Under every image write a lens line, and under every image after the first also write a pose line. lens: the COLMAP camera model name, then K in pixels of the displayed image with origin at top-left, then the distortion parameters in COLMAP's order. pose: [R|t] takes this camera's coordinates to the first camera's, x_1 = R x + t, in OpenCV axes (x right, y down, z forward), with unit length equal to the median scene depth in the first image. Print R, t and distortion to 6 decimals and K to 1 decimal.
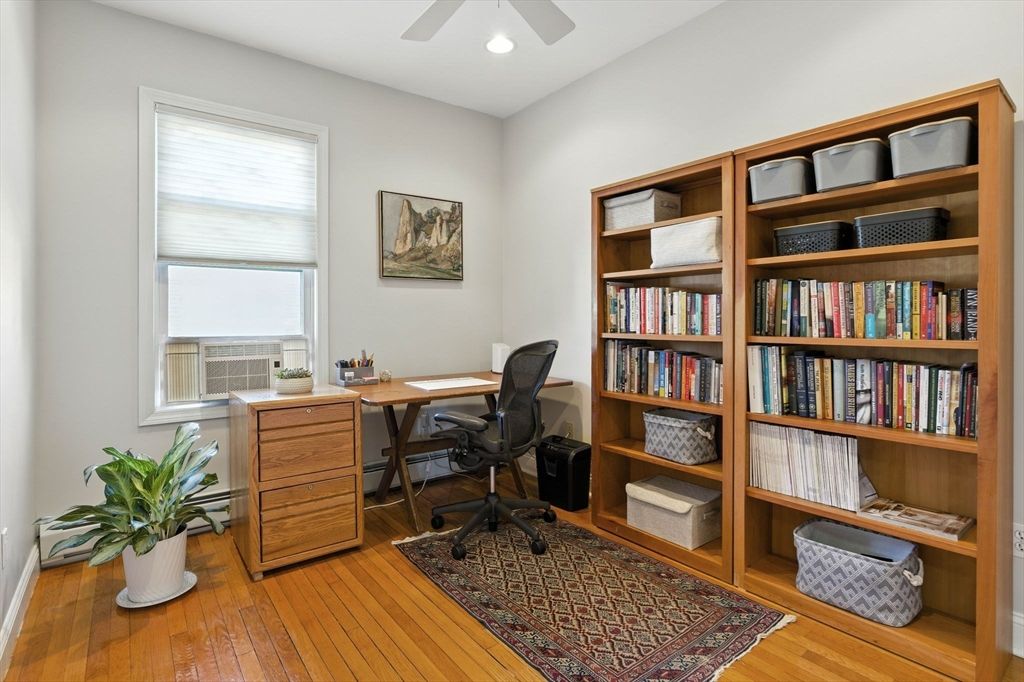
lens RADIAL K [[505.4, 0, 512.0], [0, 505.4, 341.0], [0, 0, 1]] dist [0.000360, 0.000339]
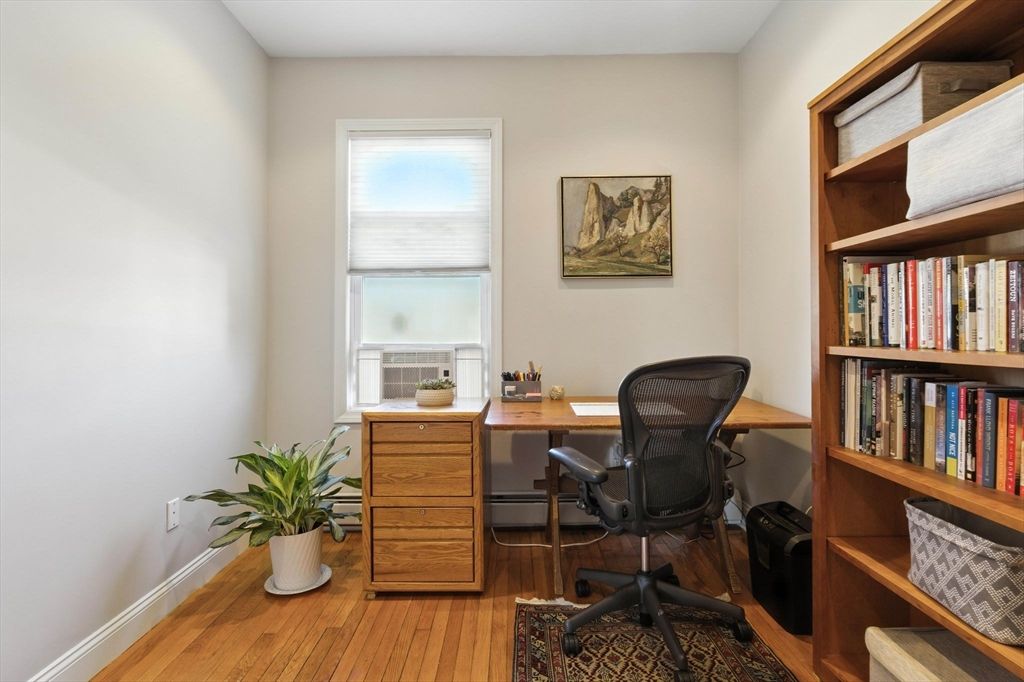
lens RADIAL K [[505.4, 0, 512.0], [0, 505.4, 341.0], [0, 0, 1]] dist [0.000360, 0.000339]
pose [[0.799555, 0.009752, -0.600514, 0.239178], [-0.021623, 0.999687, -0.012556, -0.006931], [0.600204, 0.023025, 0.799515, 0.328795]]
